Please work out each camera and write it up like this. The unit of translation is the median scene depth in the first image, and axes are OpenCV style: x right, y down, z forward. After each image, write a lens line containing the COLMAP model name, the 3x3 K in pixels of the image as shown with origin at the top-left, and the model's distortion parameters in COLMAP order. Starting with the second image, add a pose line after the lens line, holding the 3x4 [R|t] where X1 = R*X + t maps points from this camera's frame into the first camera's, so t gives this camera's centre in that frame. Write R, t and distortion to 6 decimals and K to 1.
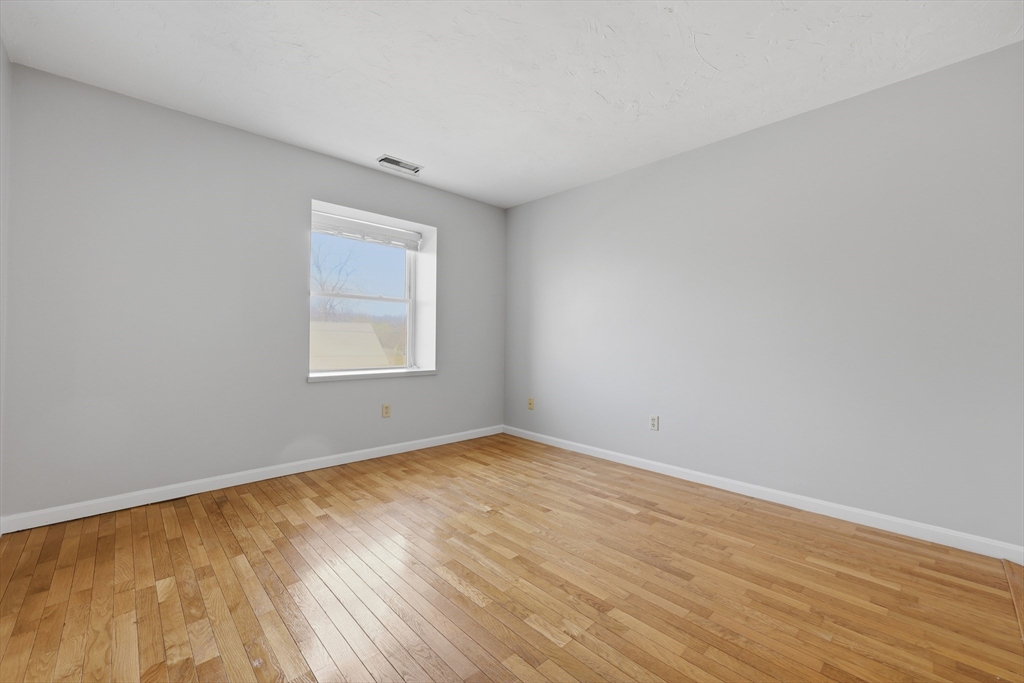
lens RADIAL K [[415.0, 0, 516.2], [0, 415.0, 341.0], [0, 0, 1]] dist [0.000055, 0.000114]
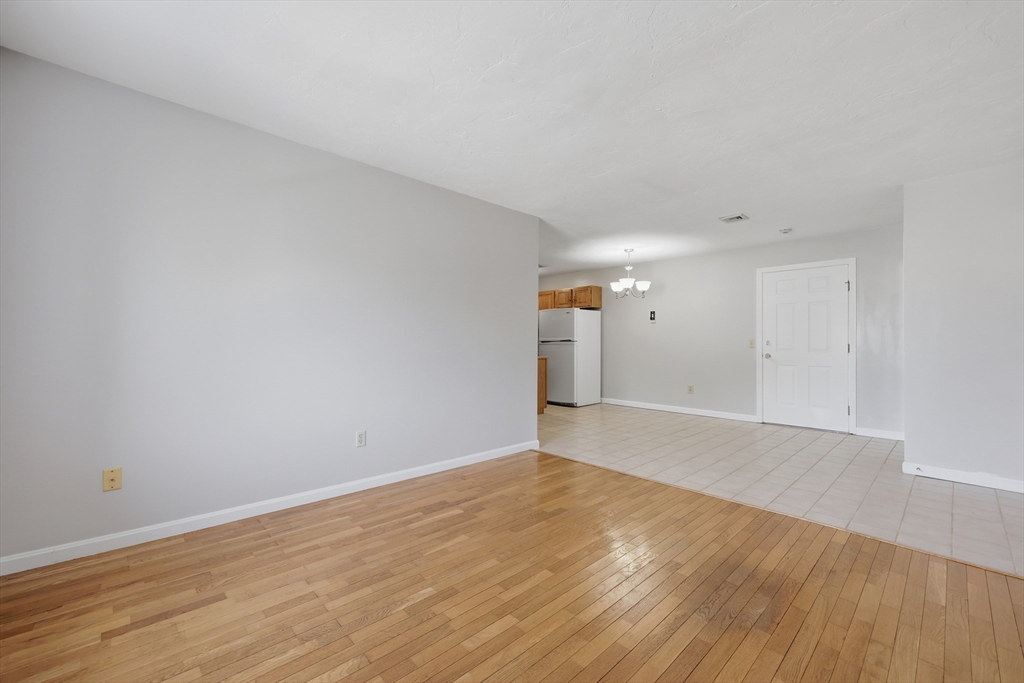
lens RADIAL K [[415.0, 0, 512.7], [0, 415.0, 341.7], [0, 0, 1]] dist [0.000055, 0.000114]
pose [[0.001257, 0.001795, 0.999998, -0.732931], [-0.001372, 0.999997, -0.001793, -0.026813], [-0.999998, -0.001370, 0.001259, 0.787519]]
